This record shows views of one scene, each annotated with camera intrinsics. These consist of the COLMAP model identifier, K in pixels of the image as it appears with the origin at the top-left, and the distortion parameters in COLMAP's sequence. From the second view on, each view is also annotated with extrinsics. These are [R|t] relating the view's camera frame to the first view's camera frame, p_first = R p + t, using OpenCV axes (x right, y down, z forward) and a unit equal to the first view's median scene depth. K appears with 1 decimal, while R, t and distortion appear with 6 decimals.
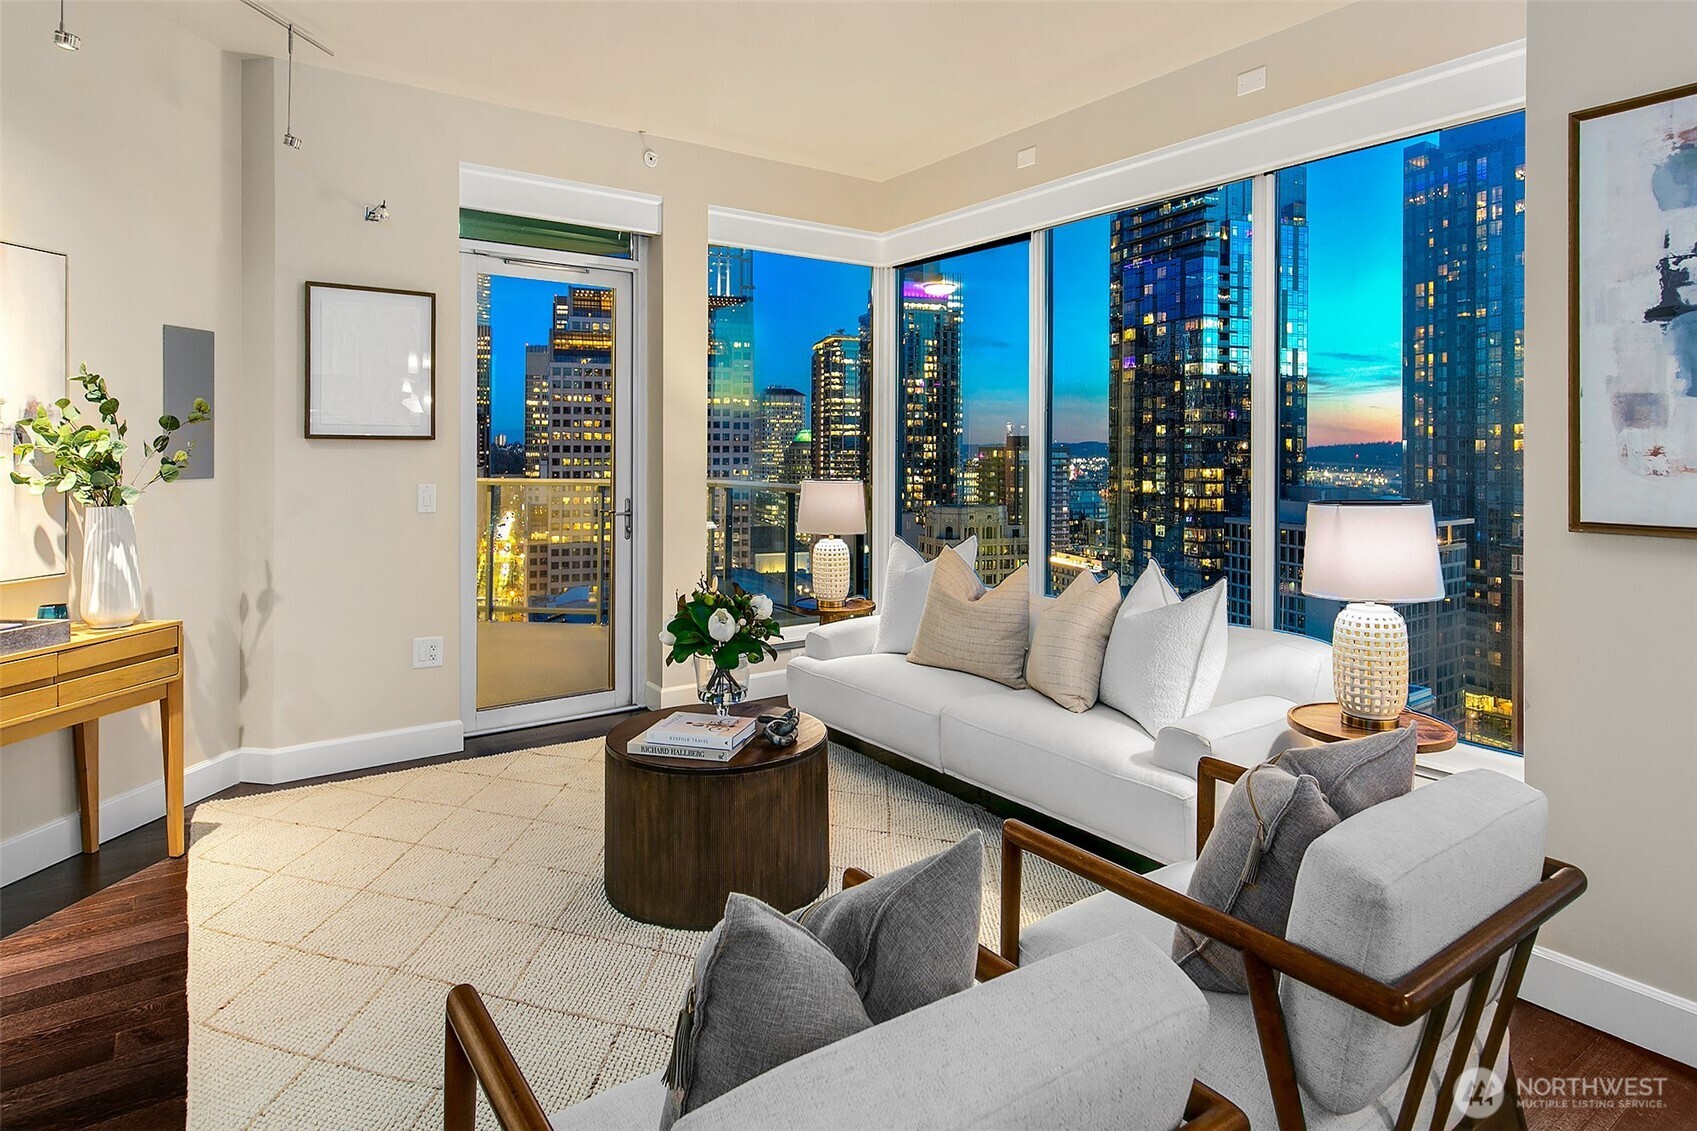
lens RADIAL K [[969.0, 0, 850.3], [0, 969.0, 448.4], [0, 0, 1]] dist [0.004093, 0.001058]
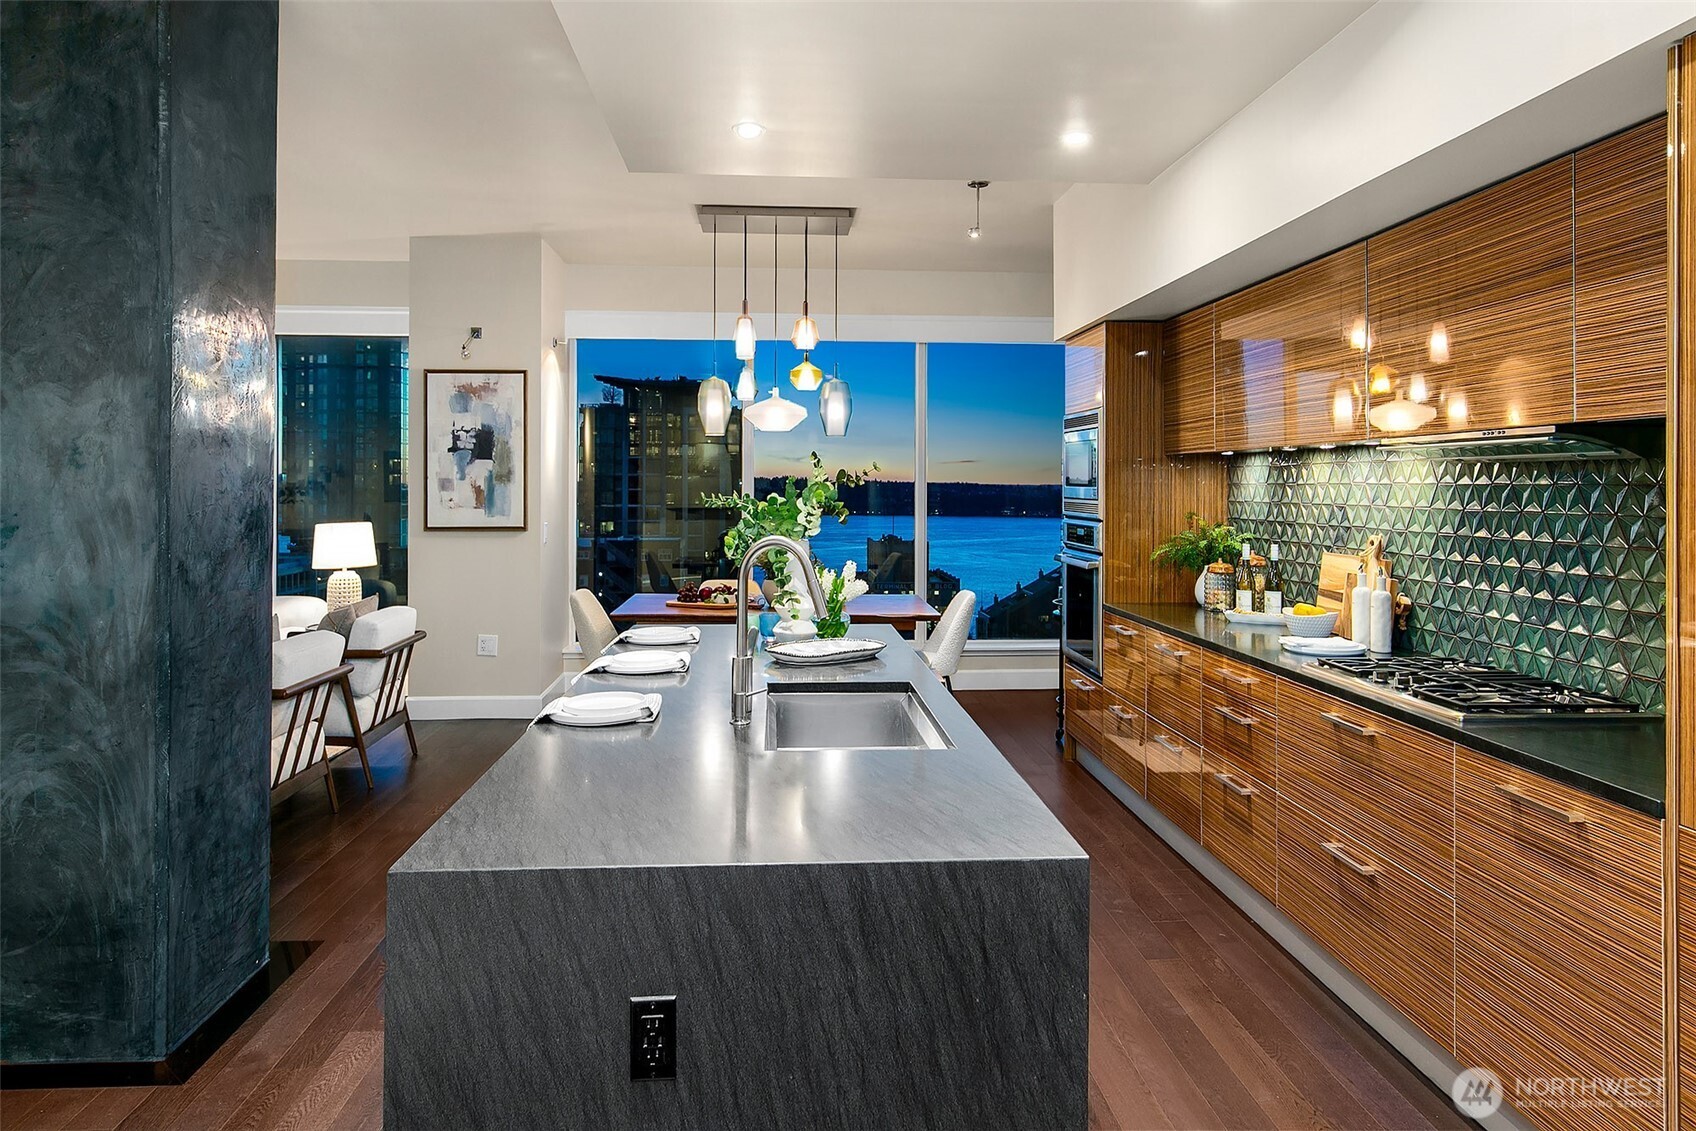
lens RADIAL K [[1043.5, 0, 844.3], [0, 1043.5, 482.4], [0, 0, 1]] dist [0.006654, 0.001391]
pose [[0.527697, 0.001402, 0.849431, -1.080583], [-0.000780, 0.999999, -0.001165, -0.042784], [-0.849432, -0.000048, 0.527698, -1.486434]]
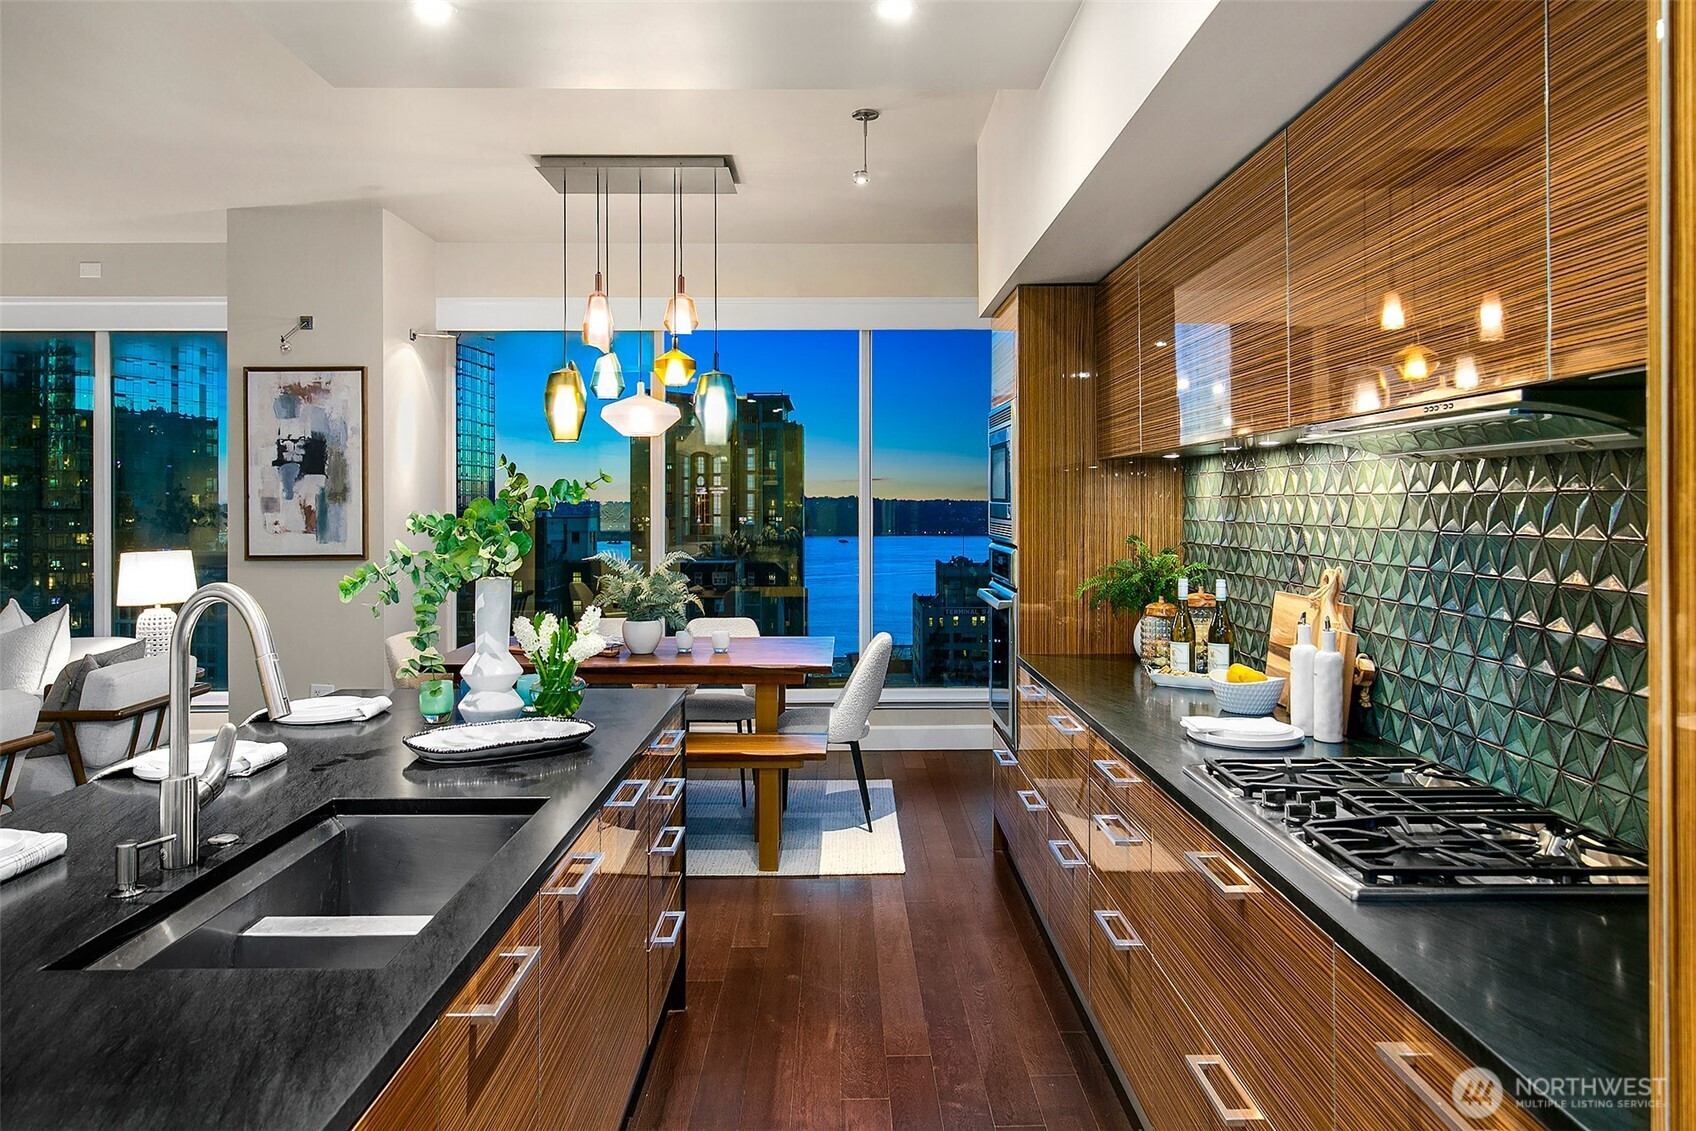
lens RADIAL K [[1107.1, 0, 852.0], [0, 1107.1, 504.6], [0, 0, 1]] dist [0.004692, 0.002533]
pose [[0.574611, -0.004921, 0.818412, -0.527906], [0.005465, 0.999983, 0.002175, -0.037695], [-0.818409, 0.003223, 0.574628, -1.596734]]
